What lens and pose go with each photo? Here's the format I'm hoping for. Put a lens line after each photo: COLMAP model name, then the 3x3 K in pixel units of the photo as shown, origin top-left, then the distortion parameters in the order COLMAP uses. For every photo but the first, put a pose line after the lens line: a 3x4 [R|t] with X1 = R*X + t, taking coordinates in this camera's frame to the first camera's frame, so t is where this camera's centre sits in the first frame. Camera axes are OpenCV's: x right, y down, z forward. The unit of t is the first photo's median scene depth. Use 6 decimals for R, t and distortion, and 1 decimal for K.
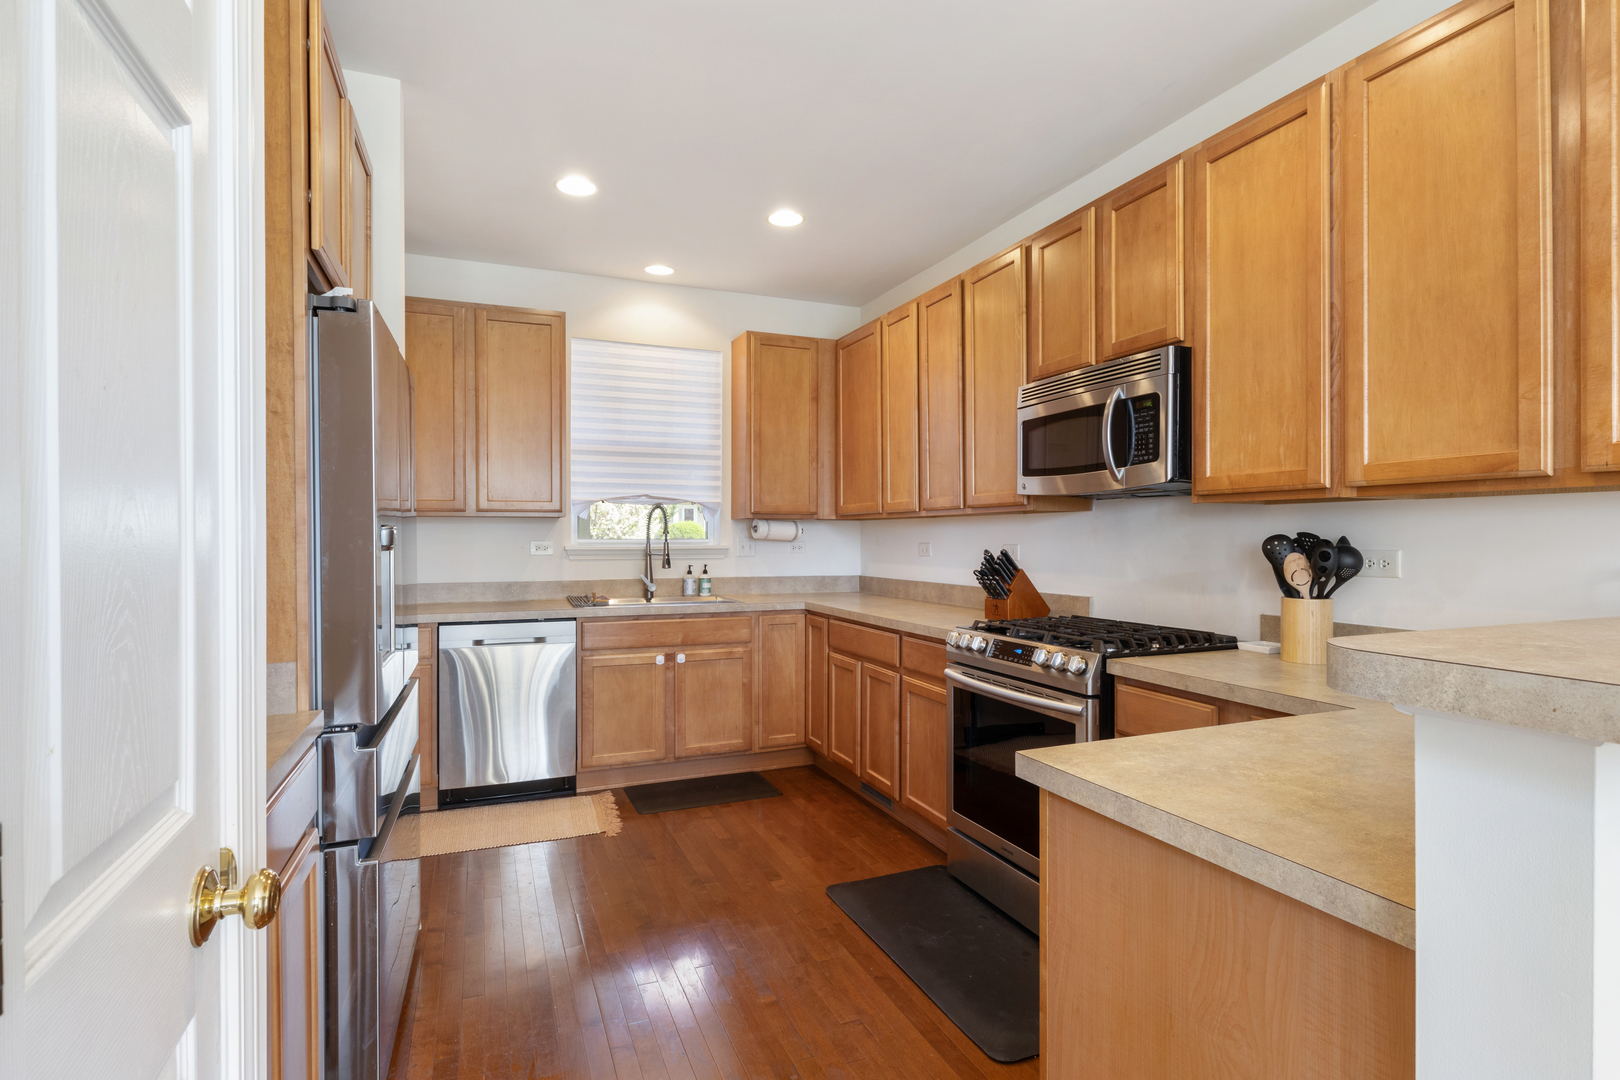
lens RADIAL K [[812.5, 0, 808.0], [0, 812.5, 540.7], [0, 0, 1]] dist [-0.009552, -0.000515]
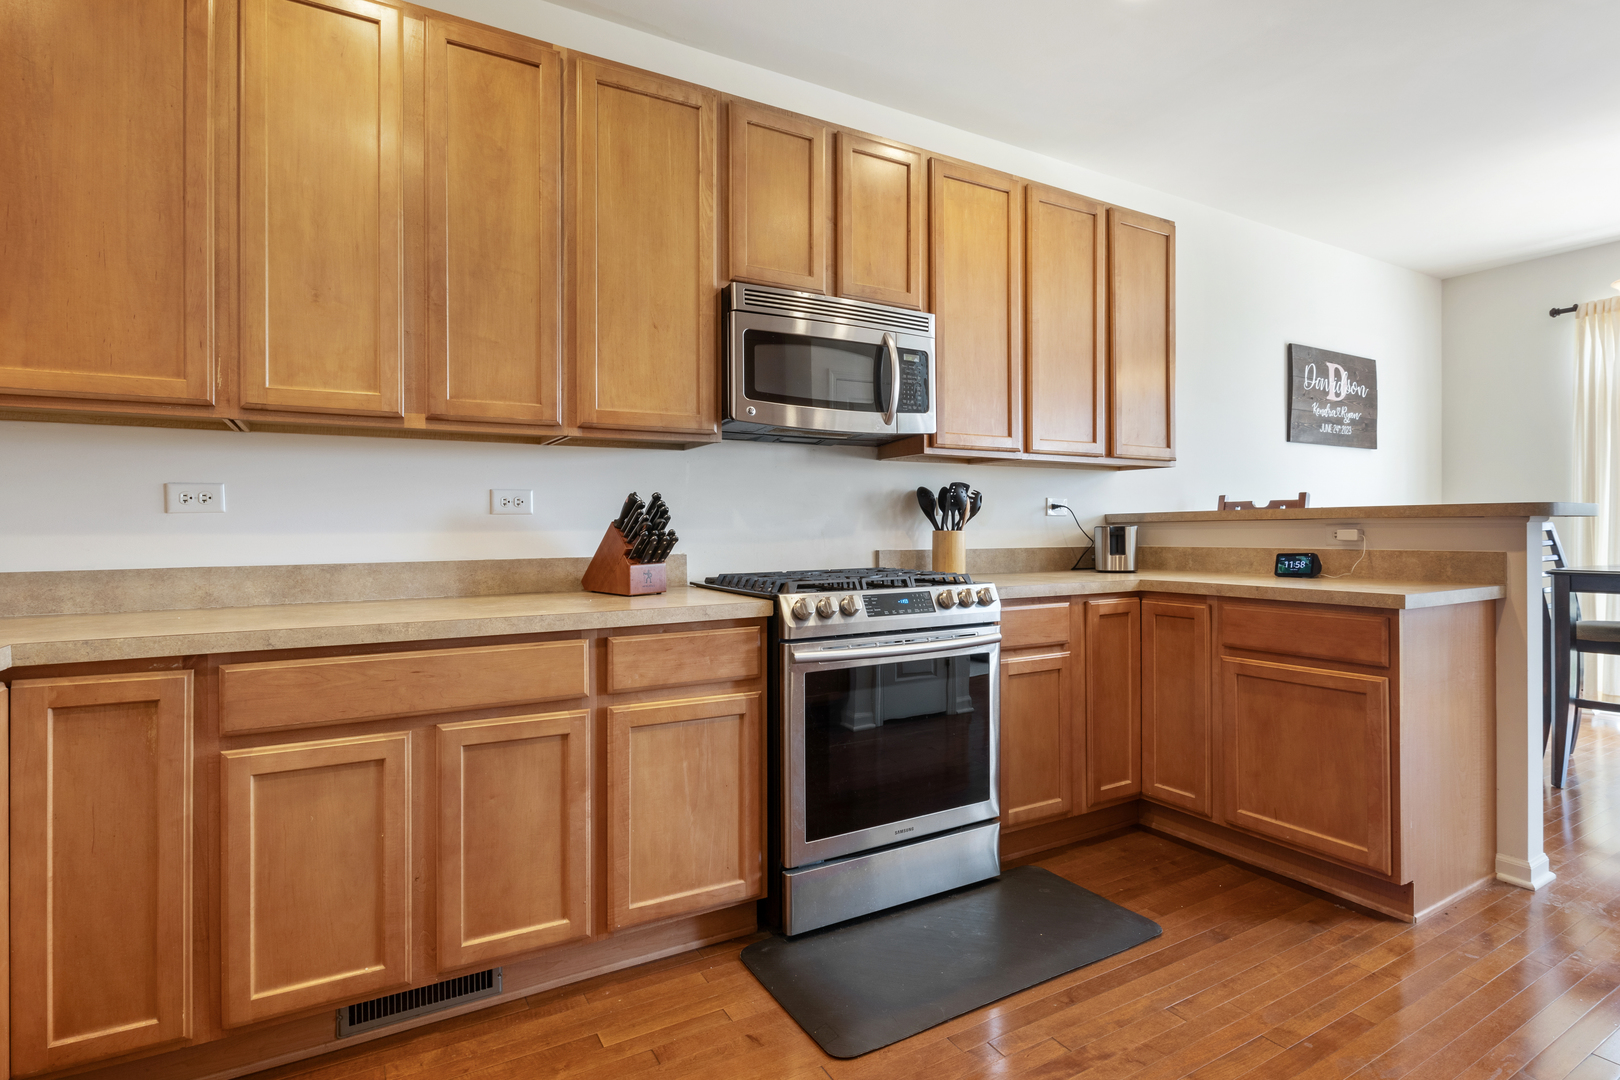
lens RADIAL K [[812.5, 0, 813.2], [0, 812.5, 527.8], [0, 0, 1]] dist [-0.009552, -0.000515]
pose [[-0.143640, -0.000216, 0.989630, -0.494088], [0.010944, 0.999938, 0.001807, 0.042540], [-0.989570, 0.011090, -0.143628, 0.991119]]
